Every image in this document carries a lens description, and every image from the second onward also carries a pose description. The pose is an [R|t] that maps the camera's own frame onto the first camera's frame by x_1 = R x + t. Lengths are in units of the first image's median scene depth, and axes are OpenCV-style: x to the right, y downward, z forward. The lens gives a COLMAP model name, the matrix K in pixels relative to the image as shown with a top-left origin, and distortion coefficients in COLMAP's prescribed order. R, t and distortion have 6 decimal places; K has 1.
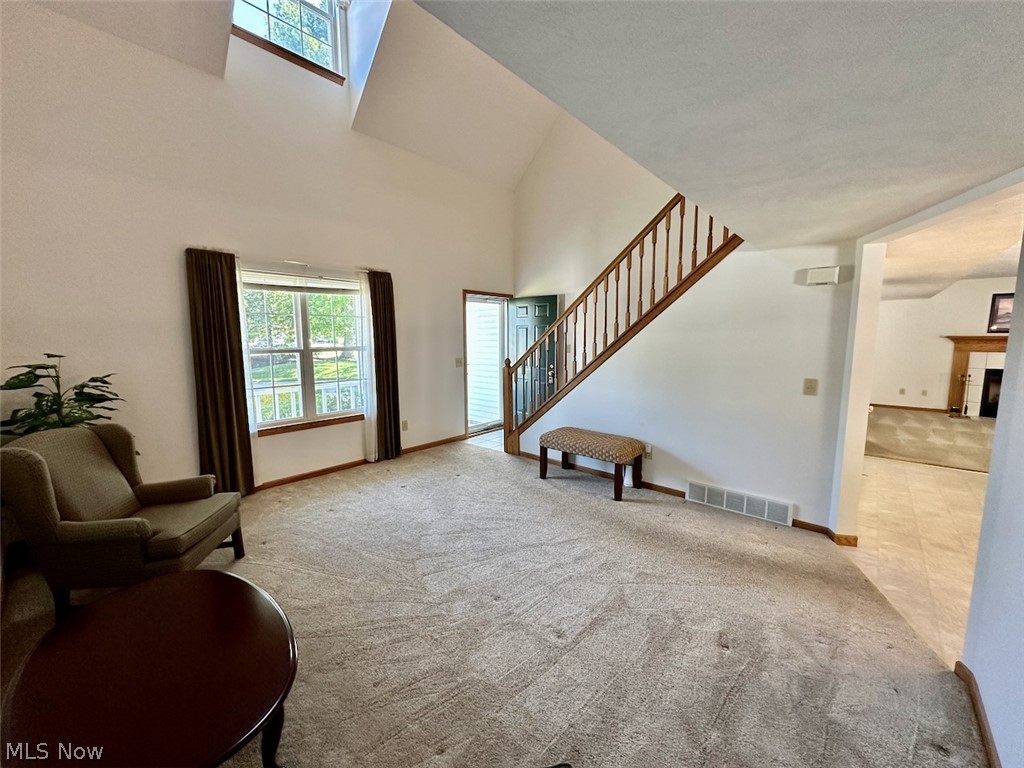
lens RADIAL K [[408.1, 0, 511.7], [0, 408.1, 384.5], [0, 0, 1]] dist [-0.003210, 0.000217]
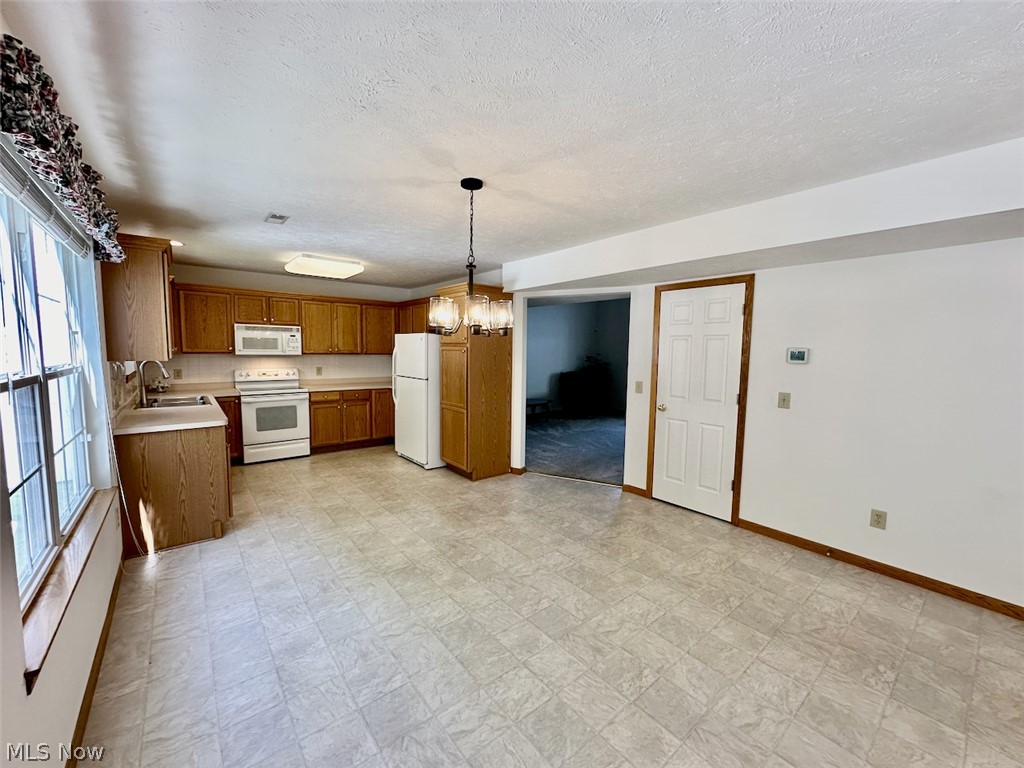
lens RADIAL K [[408.1, 0, 511.7], [0, 408.1, 384.5], [0, 0, 1]] dist [-0.003210, 0.000217]
pose [[-0.159735, 0.088127, -0.983218, 1.586141], [-0.130728, 0.985347, 0.109556, -0.068757], [0.978466, 0.146034, -0.145874, 0.513137]]
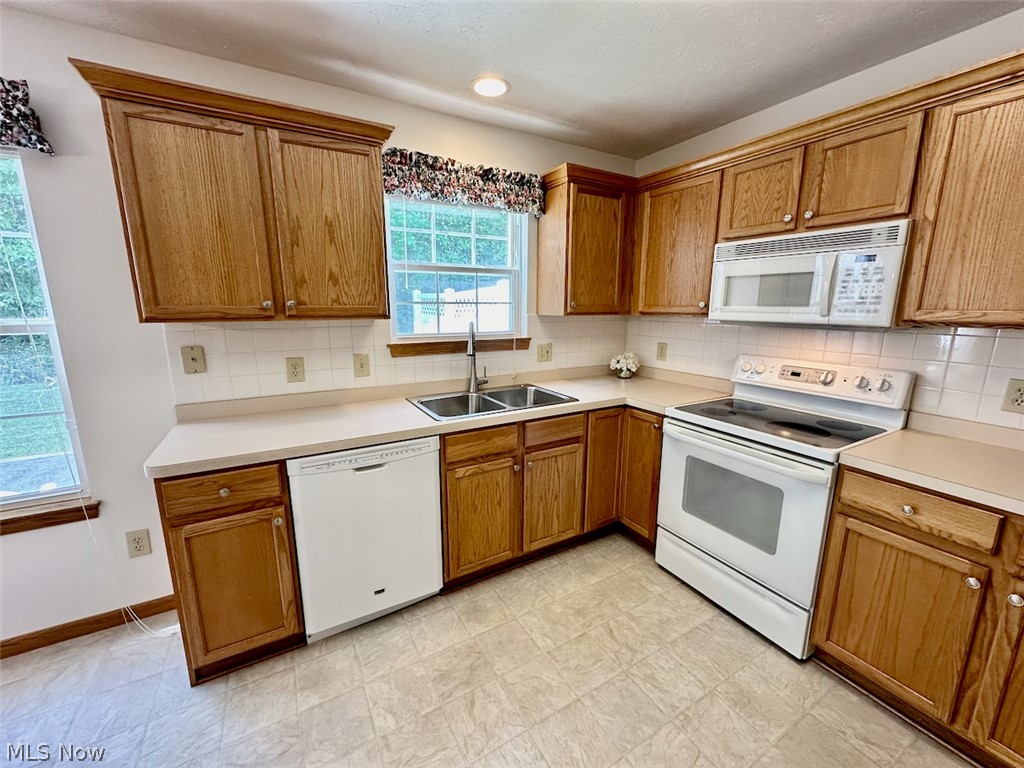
lens RADIAL K [[408.1, 0, 511.7], [0, 408.1, 384.5], [0, 0, 1]] dist [-0.003210, 0.000217]
pose [[-0.949220, -0.060151, 0.308809, 0.604264], [0.038100, 0.952351, 0.302614, -0.004028], [-0.312297, 0.299013, -0.901699, 0.092354]]
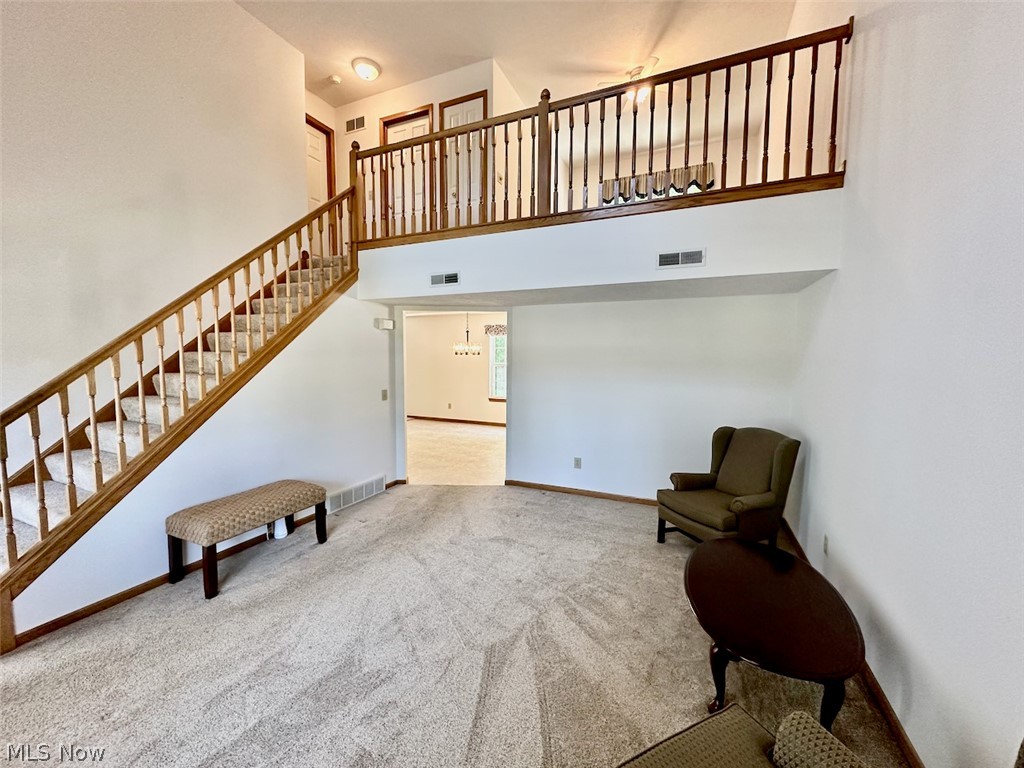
lens RADIAL K [[408.1, 0, 511.7], [0, 408.1, 384.5], [0, 0, 1]] dist [-0.003210, 0.000217]
pose [[-0.303827, -0.069689, 0.950175, -0.615344], [0.105322, 0.988752, 0.106196, -0.103078], [-0.946888, 0.132340, -0.293069, 0.697434]]
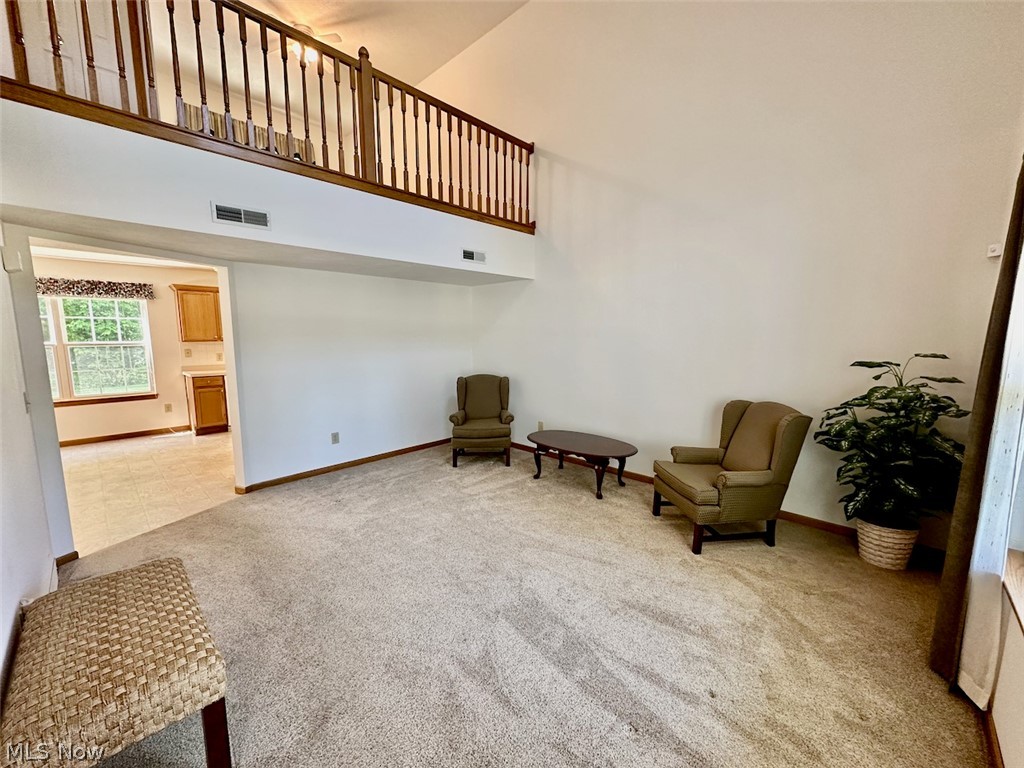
lens RADIAL K [[408.1, 0, 511.7], [0, 408.1, 384.5], [0, 0, 1]] dist [-0.003210, 0.000217]
pose [[-0.999416, -0.002136, 0.034111, -0.153031], [0.006125, 0.970691, 0.240254, -0.146666], [-0.033625, 0.240323, -0.970110, 1.204580]]
